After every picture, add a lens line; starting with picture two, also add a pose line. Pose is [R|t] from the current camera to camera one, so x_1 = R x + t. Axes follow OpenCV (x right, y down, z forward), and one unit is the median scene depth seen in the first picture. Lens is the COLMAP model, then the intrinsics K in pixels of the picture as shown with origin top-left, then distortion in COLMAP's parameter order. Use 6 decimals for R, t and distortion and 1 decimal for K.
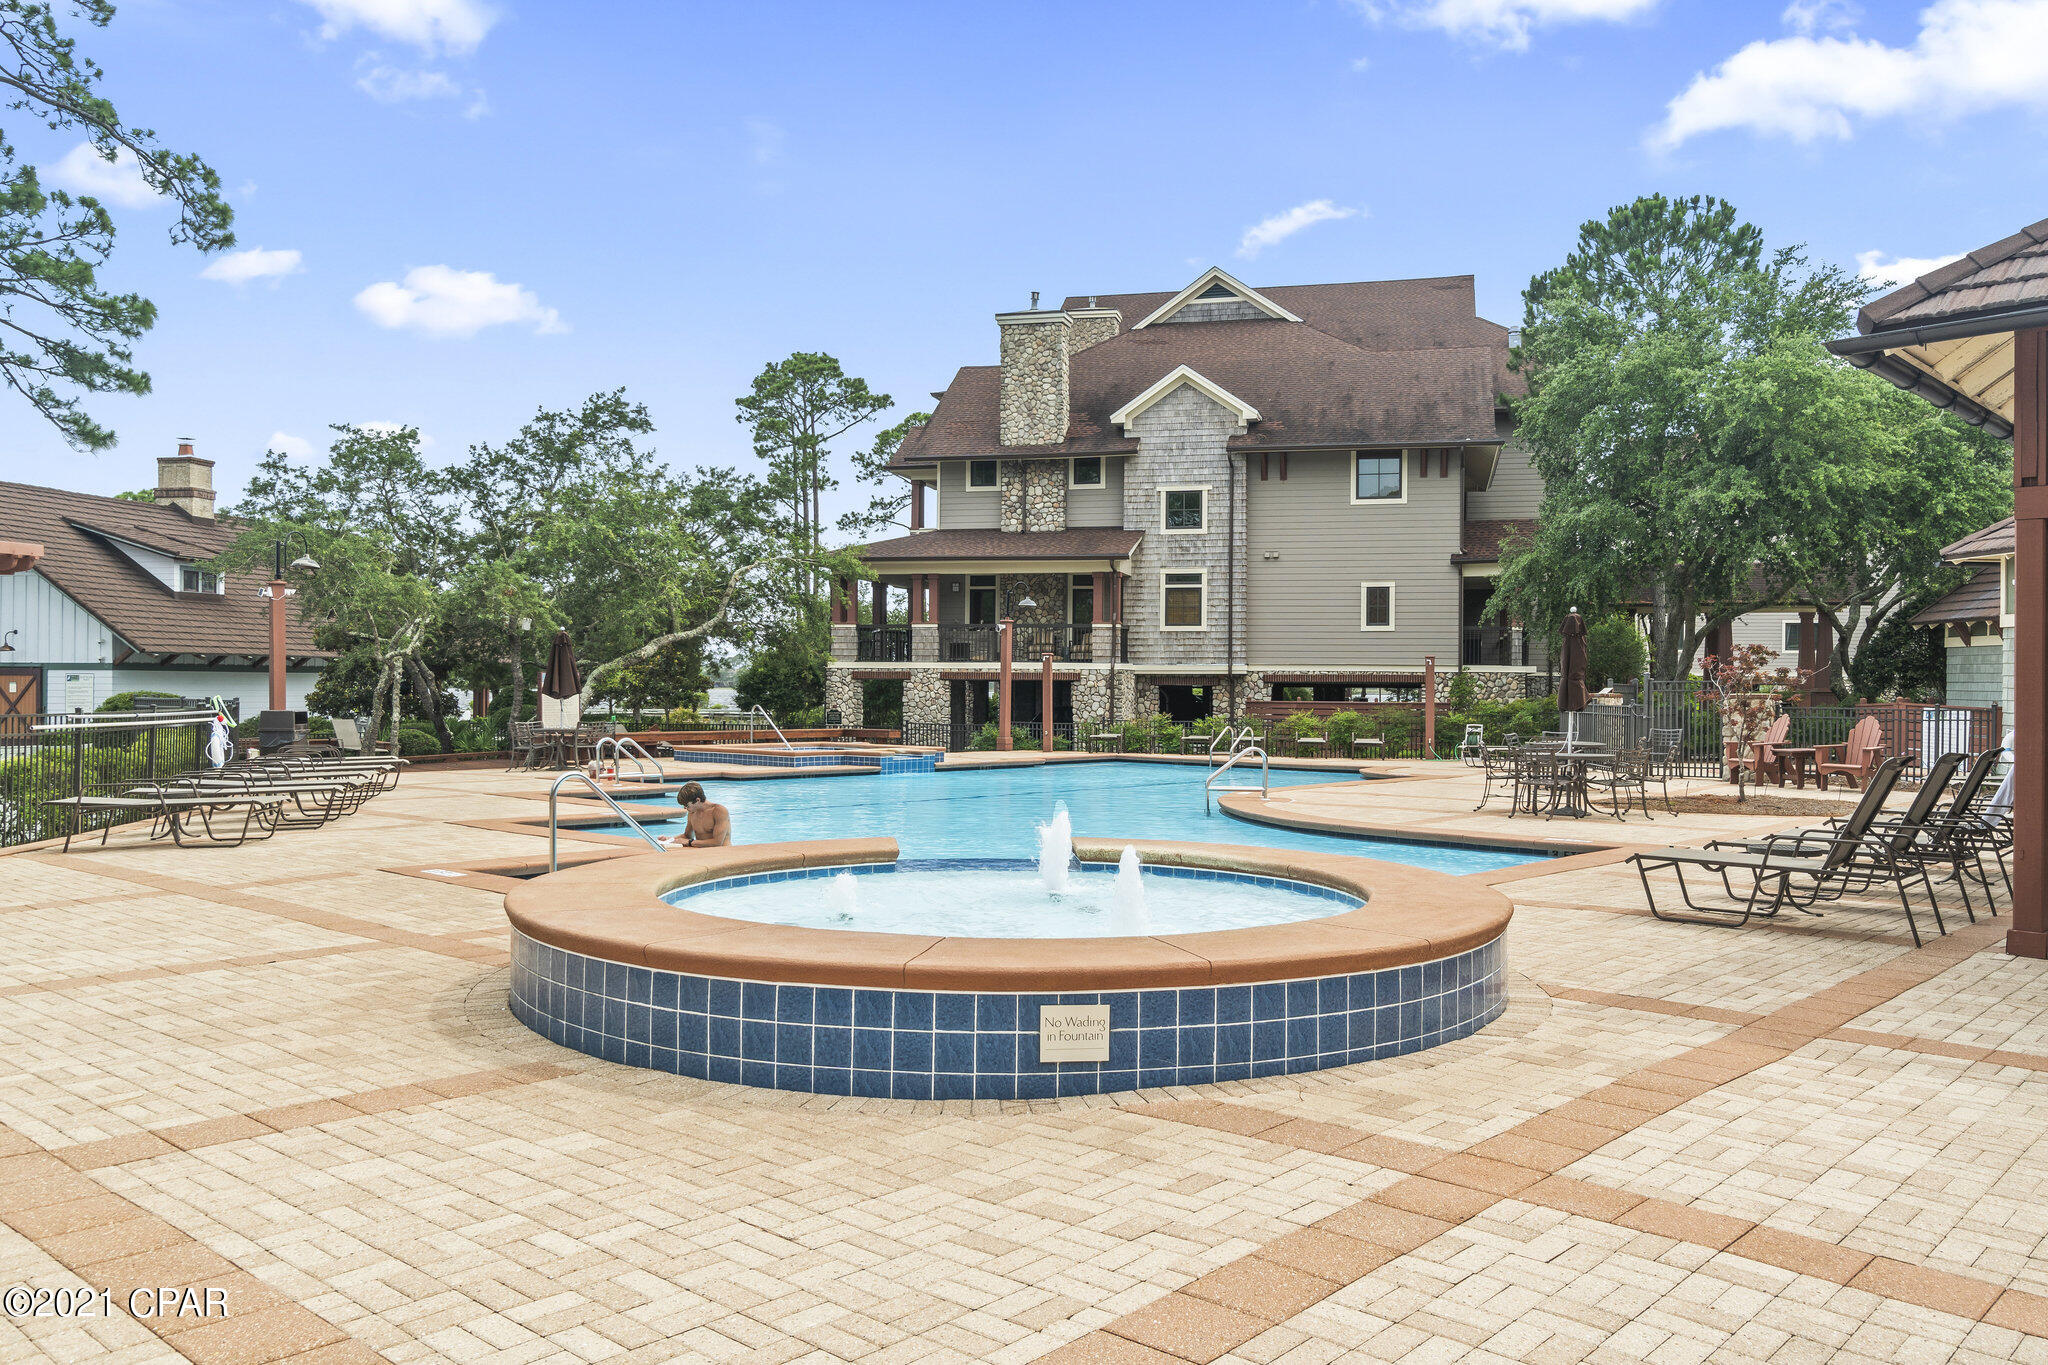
lens RADIAL K [[1580.2, 0, 1027.5], [0, 1580.2, 693.7], [0, 0, 1]] dist [0.002768, -0.002959]
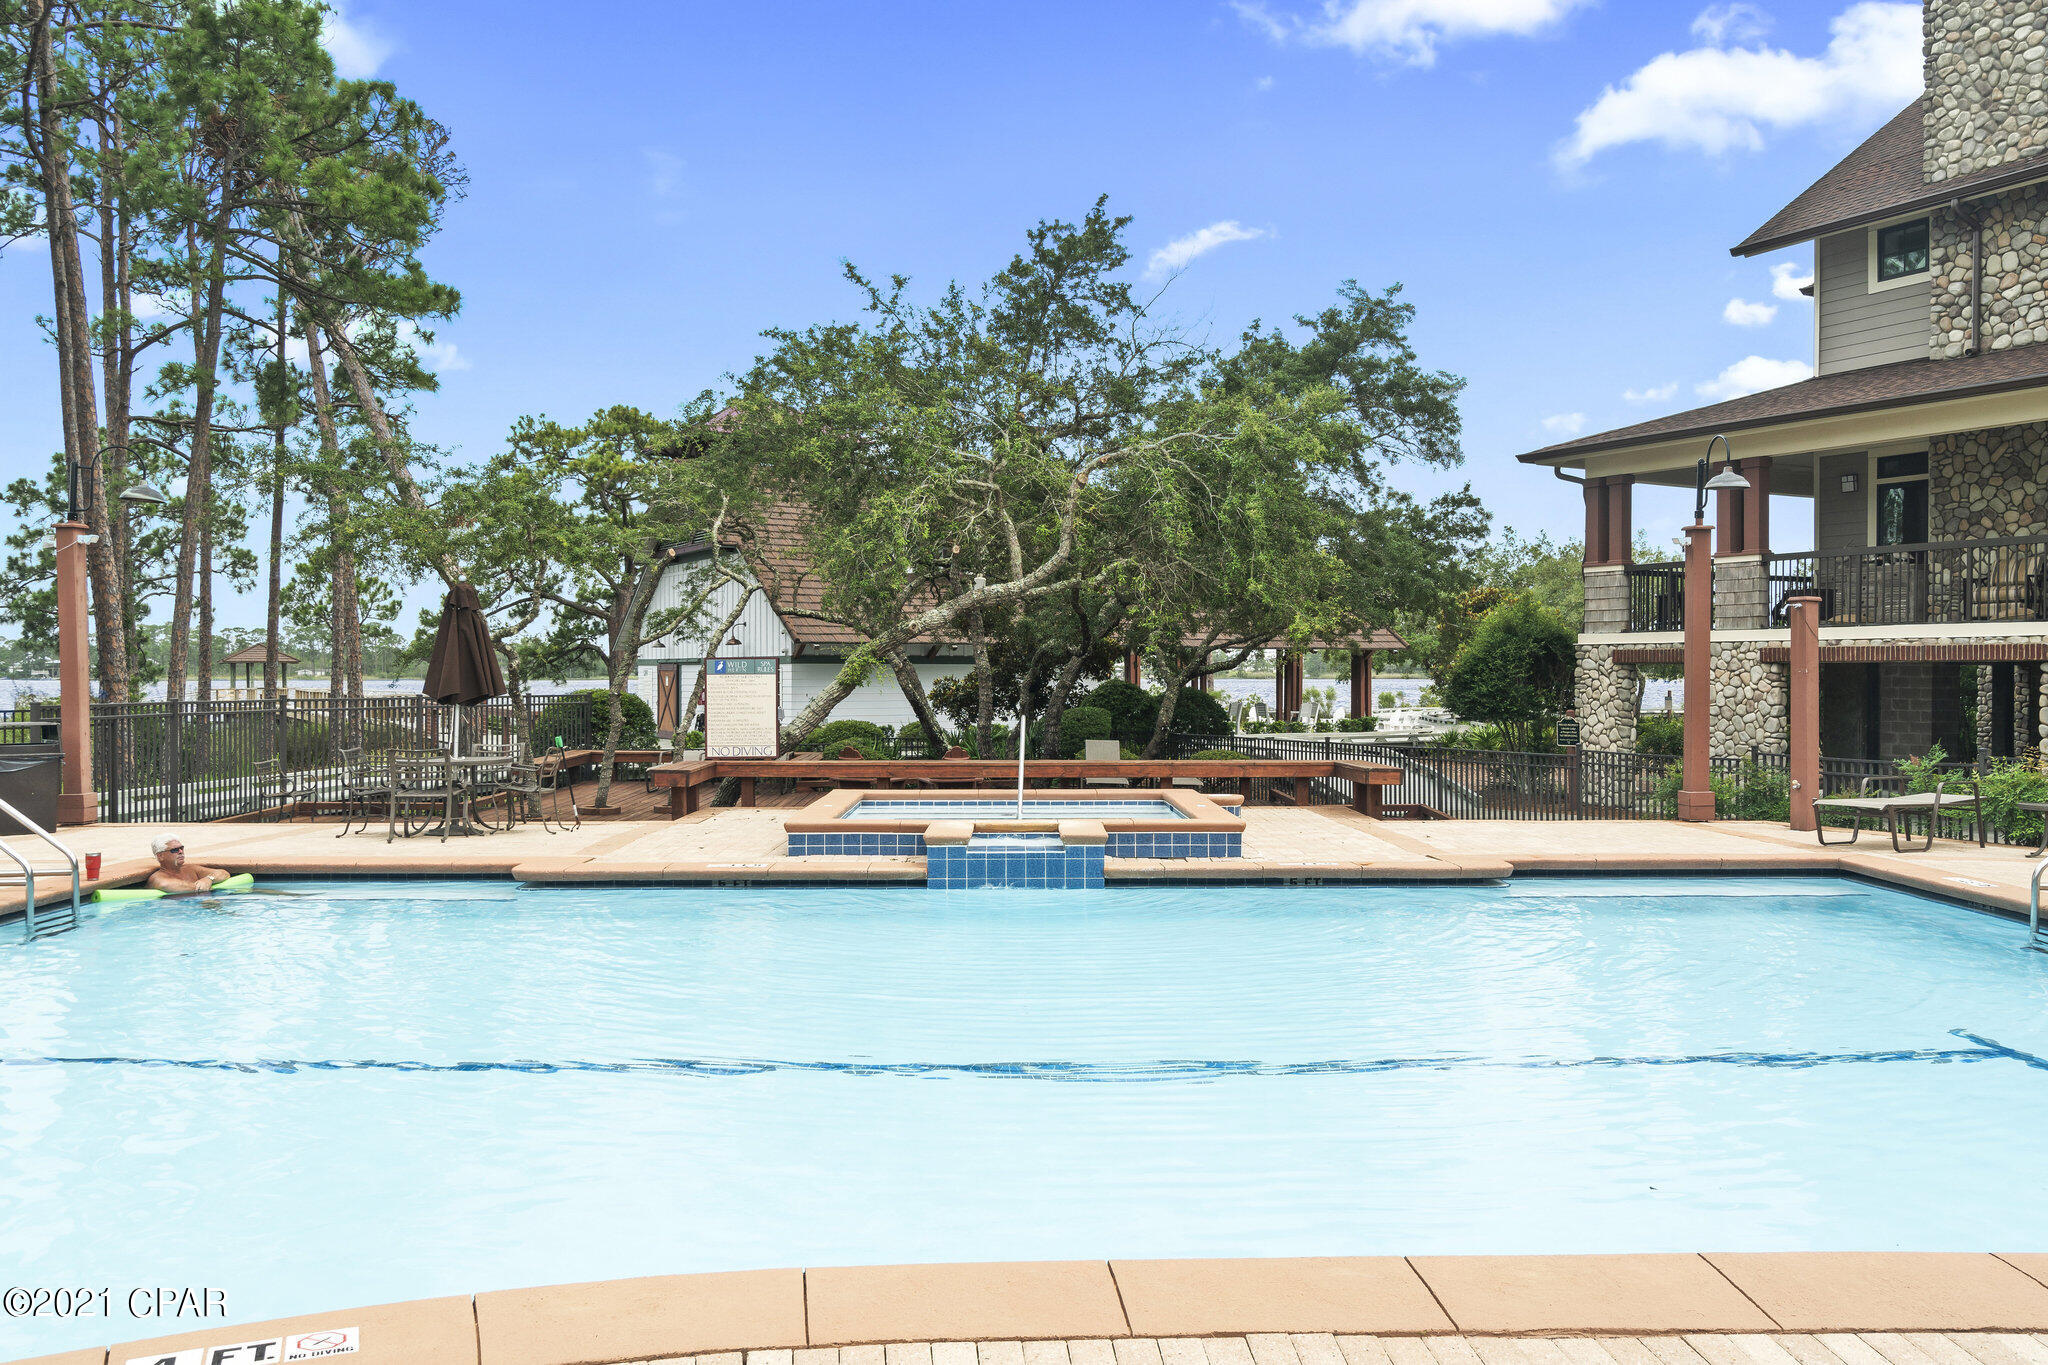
lens RADIAL K [[1580.2, 0, 1020.5], [0, 1580.2, 683.0], [0, 0, 1]] dist [0.002768, -0.002959]
pose [[0.688092, -0.002939, -0.725618, 0.145957], [0.000938, 0.999995, -0.003160, -0.001137], [0.725623, 0.001494, 0.688091, 0.461434]]
